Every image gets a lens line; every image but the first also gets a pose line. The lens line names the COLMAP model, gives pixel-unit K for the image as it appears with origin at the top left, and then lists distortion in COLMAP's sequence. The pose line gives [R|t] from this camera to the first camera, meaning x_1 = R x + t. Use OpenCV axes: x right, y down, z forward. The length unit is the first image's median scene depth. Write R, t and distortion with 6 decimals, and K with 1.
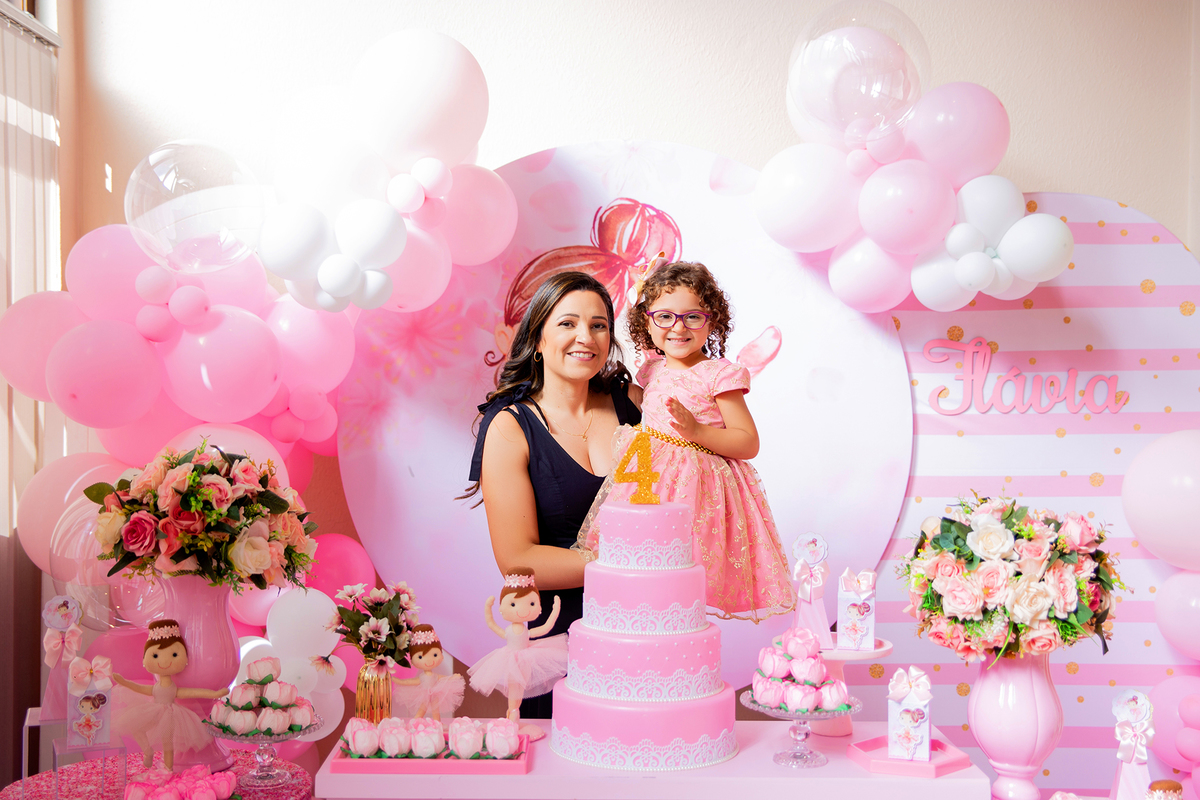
lens RADIAL K [[1381.6, 0, 595.0], [0, 1381.6, 403.4], [0, 0, 1]] dist [0.010865, 0.095980]
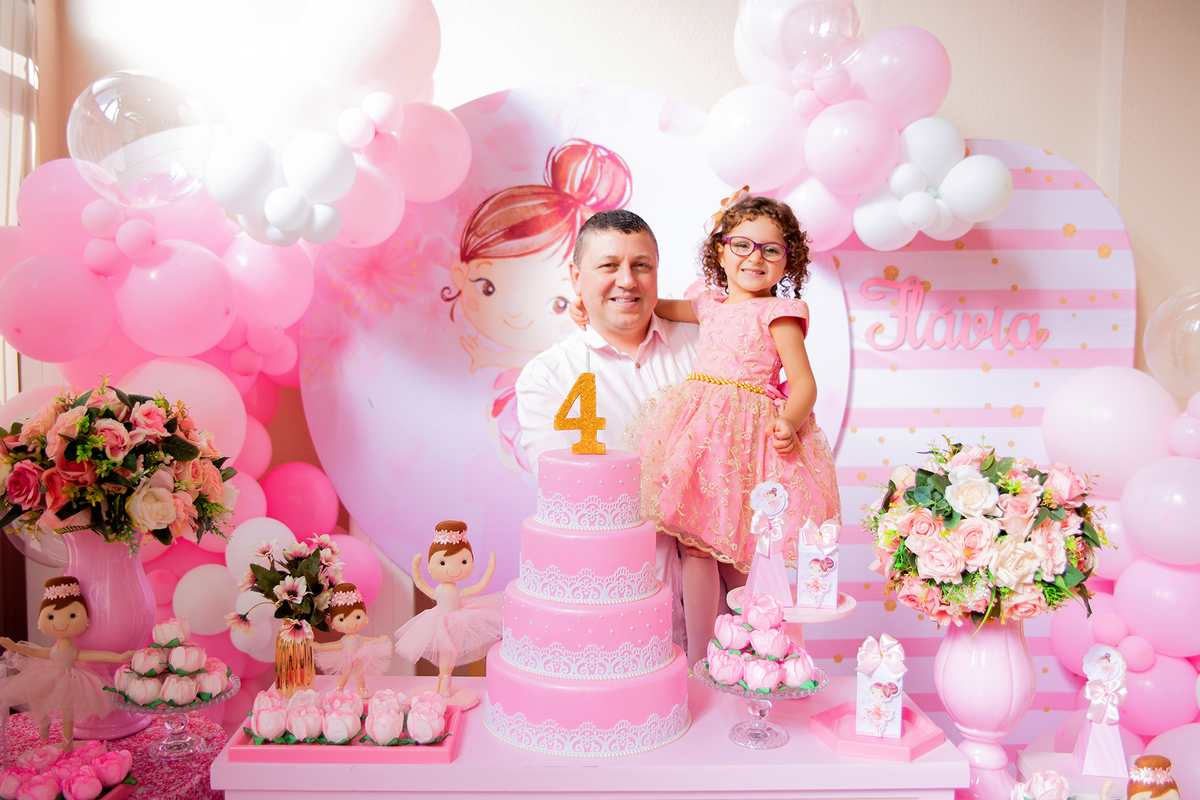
lens RADIAL K [[1059.6, 0, 596.5], [0, 1059.6, 402.2], [0, 0, 1]] dist [-0.080445, 0.094376]
pose [[0.999580, 0.001595, 0.028949, 0.021407], [-0.003421, 0.998001, 0.063113, -0.003350], [-0.028790, -0.063186, 0.997586, 0.319653]]
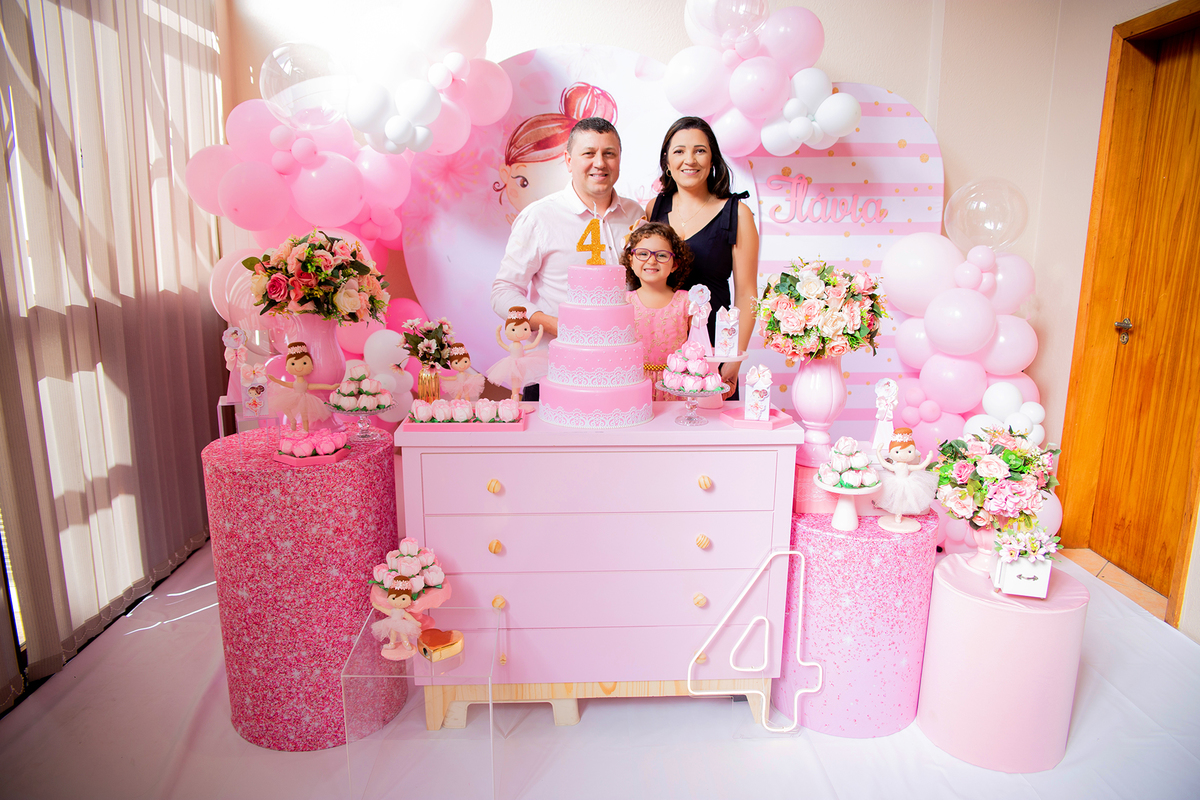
lens RADIAL K [[813.0, 0, 596.5], [0, 813.0, 401.9], [0, 0, 1]] dist [-0.123772, 0.104717]
pose [[0.999152, -0.011515, 0.039534, -0.001566], [0.003455, 0.980165, 0.198152, 0.042620], [-0.041032, -0.197848, 0.979374, 0.064929]]
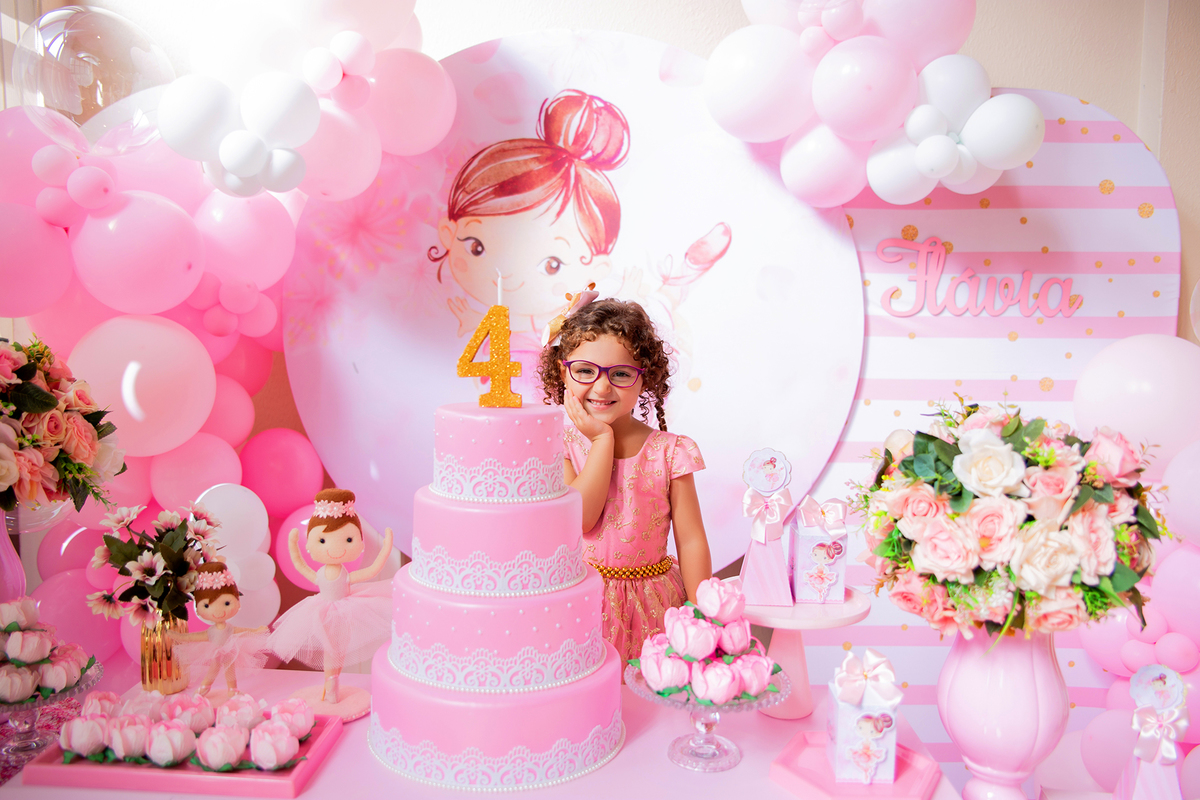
lens RADIAL K [[943.1, 0, 596.3], [0, 943.1, 398.6], [0, 0, 1]] dist [-0.105596, 0.088261]
pose [[0.999148, 0.013033, -0.039167, 0.106241], [-0.010178, 0.997335, 0.072245, 0.032772], [0.040004, -0.071785, 0.996618, 0.521799]]
